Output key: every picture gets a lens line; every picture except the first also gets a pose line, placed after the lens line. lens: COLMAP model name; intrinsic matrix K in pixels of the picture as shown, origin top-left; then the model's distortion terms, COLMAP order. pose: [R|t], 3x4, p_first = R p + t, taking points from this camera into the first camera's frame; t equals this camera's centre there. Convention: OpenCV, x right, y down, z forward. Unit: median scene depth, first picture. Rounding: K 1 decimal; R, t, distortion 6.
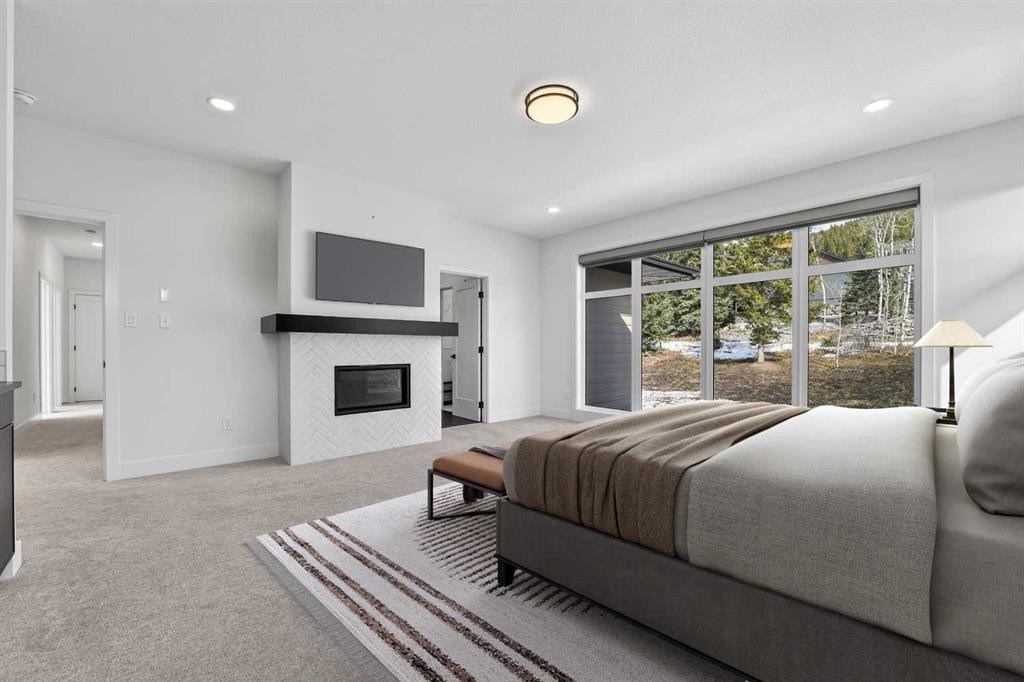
lens RADIAL K [[425.0, 0, 508.1], [0, 425.0, 348.5], [0, 0, 1]] dist [-0.000780, -0.000160]
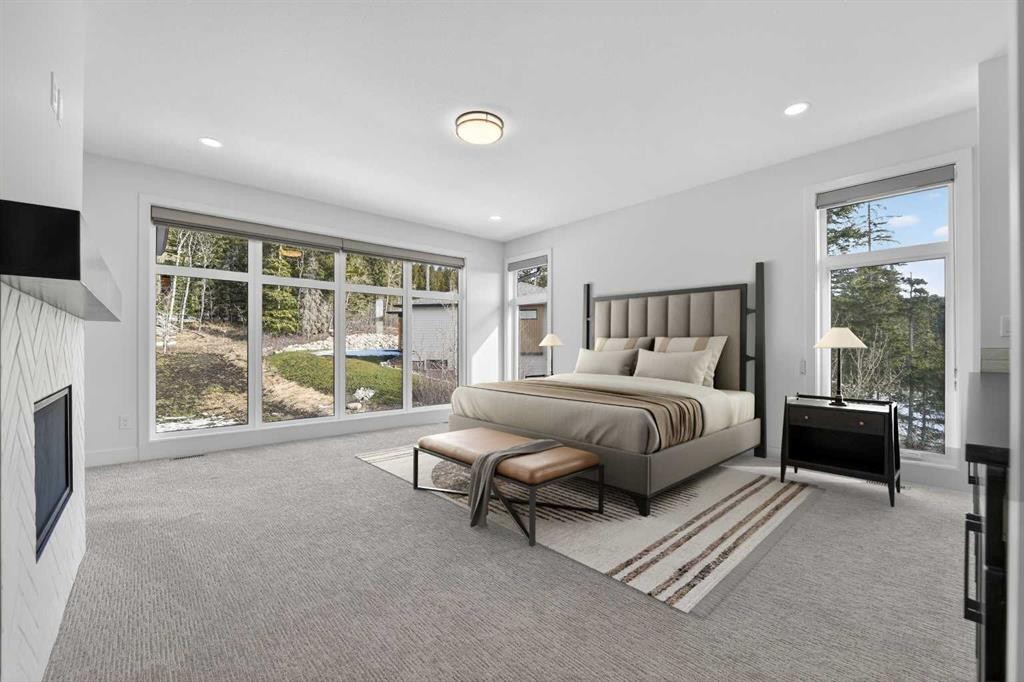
lens RADIAL K [[425.0, 0, 508.1], [0, 425.0, 348.5], [0, 0, 1]] dist [-0.000780, -0.000160]
pose [[0.048578, 0.010929, 0.998760, -1.406072], [0.004821, 0.999926, -0.011176, 0.022283], [-0.998808, 0.005358, 0.048521, 1.354792]]
